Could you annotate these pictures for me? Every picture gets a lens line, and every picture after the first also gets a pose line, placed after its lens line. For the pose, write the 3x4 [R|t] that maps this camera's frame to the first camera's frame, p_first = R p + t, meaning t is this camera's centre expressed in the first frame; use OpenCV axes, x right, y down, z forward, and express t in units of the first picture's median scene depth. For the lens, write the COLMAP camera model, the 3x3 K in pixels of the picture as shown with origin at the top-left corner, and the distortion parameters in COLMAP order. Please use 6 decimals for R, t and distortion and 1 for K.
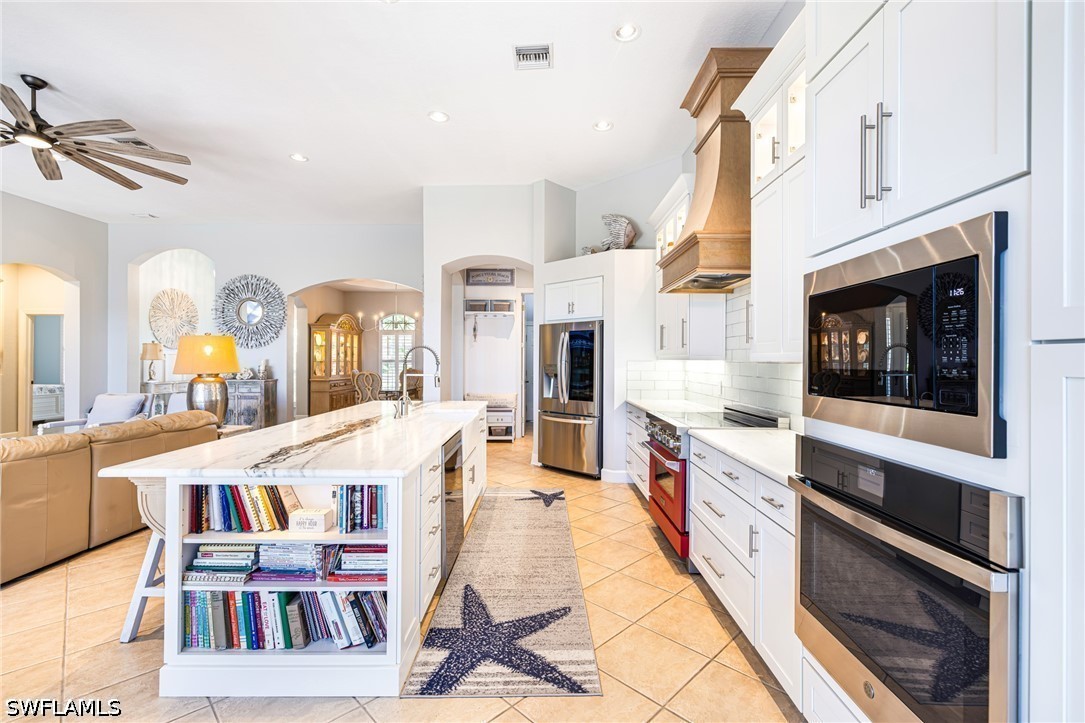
lens RADIAL K [[469.2, 0, 542.5], [0, 469.2, 361.5], [0, 0, 1]] dist [-0.000724, -0.000052]
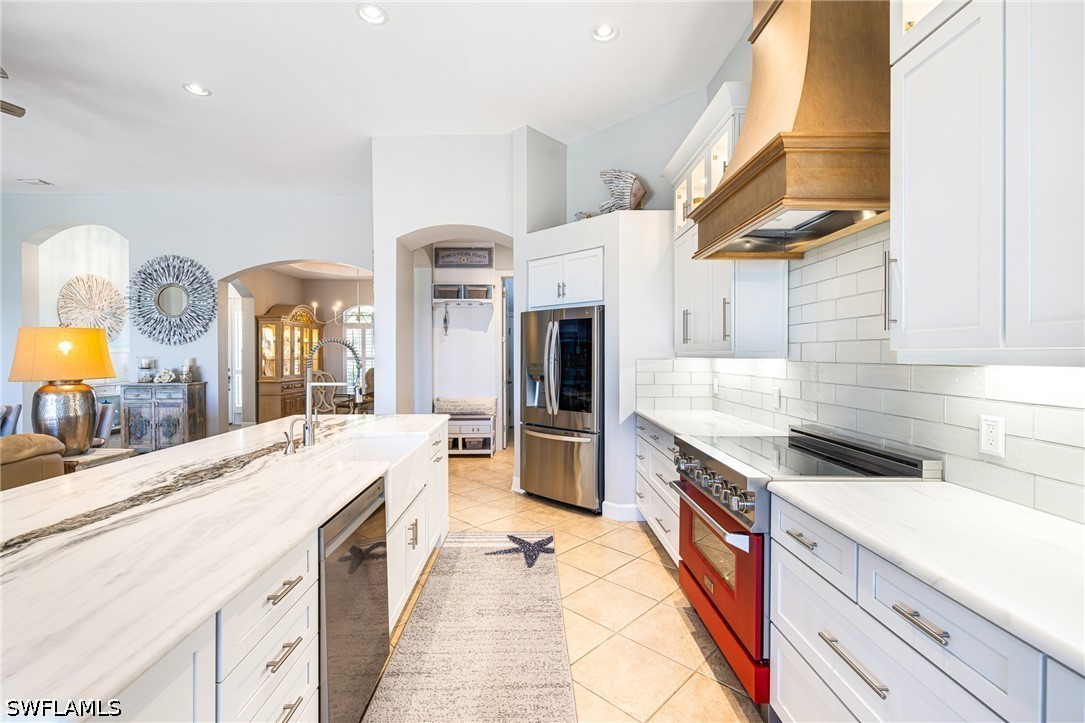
lens RADIAL K [[475.7, 0, 539.6], [0, 475.7, 358.4], [0, 0, 1]] dist [-0.000429, 0.000069]
pose [[0.999854, -0.005798, 0.016095, 0.012061], [0.005733, 0.999975, 0.004041, -0.005362], [-0.016118, -0.003948, 0.999862, 0.220109]]
